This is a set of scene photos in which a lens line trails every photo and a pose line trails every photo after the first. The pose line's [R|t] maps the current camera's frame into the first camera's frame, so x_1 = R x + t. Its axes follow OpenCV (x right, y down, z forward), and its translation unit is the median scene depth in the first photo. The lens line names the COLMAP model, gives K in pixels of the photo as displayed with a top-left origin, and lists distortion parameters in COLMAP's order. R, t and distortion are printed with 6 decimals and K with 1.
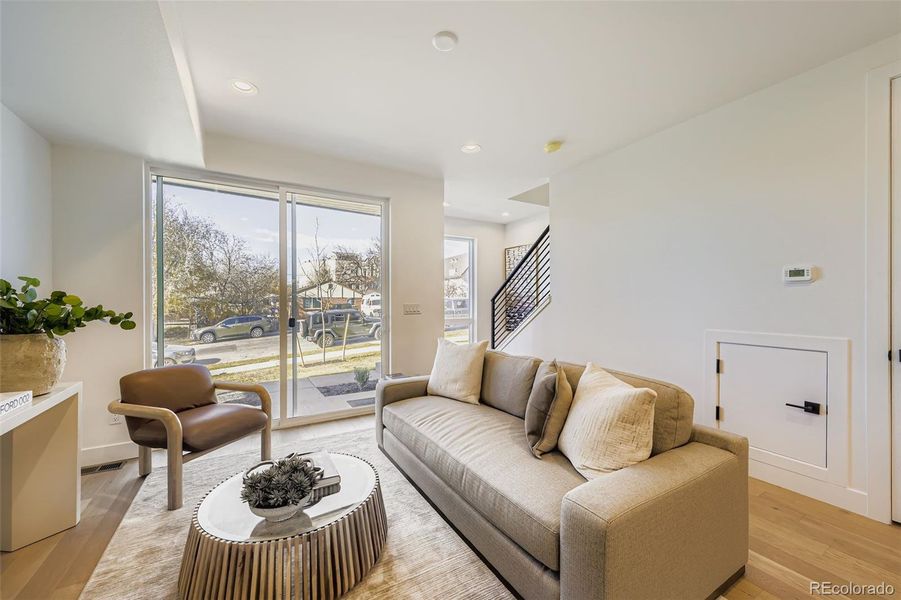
lens RADIAL K [[346.7, 0, 449.7], [0, 346.7, 303.6], [0, 0, 1]] dist [0.002169, 0.001024]
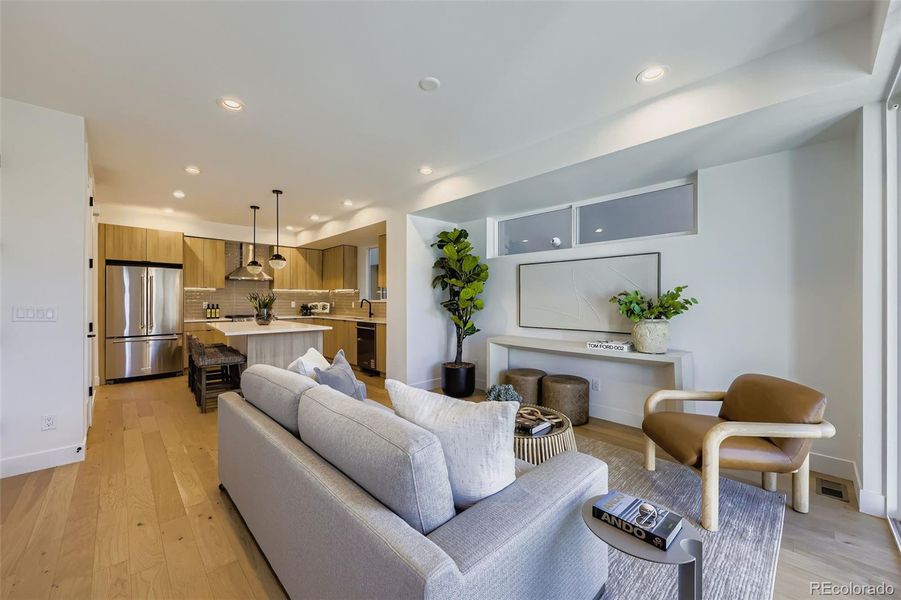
lens RADIAL K [[346.7, 0, 453.4], [0, 346.7, 298.8], [0, 0, 1]] dist [0.002169, 0.001024]
pose [[-0.970834, 0.001692, -0.239747, 0.065029], [0.001364, 0.999998, 0.001533, -0.006938], [0.239750, 0.001161, -0.970834, 0.709896]]
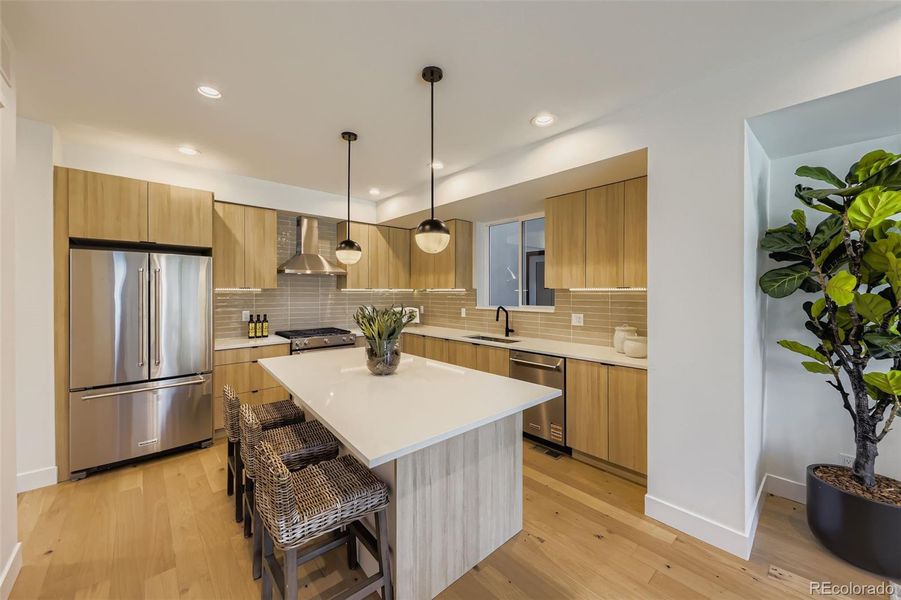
lens RADIAL K [[346.7, 0, 451.0], [0, 346.7, 291.7], [0, 0, 1]] dist [0.002169, 0.001024]
pose [[-0.979138, 0.001869, -0.203187, 0.309992], [0.000831, 0.999986, 0.005195, -0.036976], [0.203194, 0.004918, -0.979126, 0.197615]]
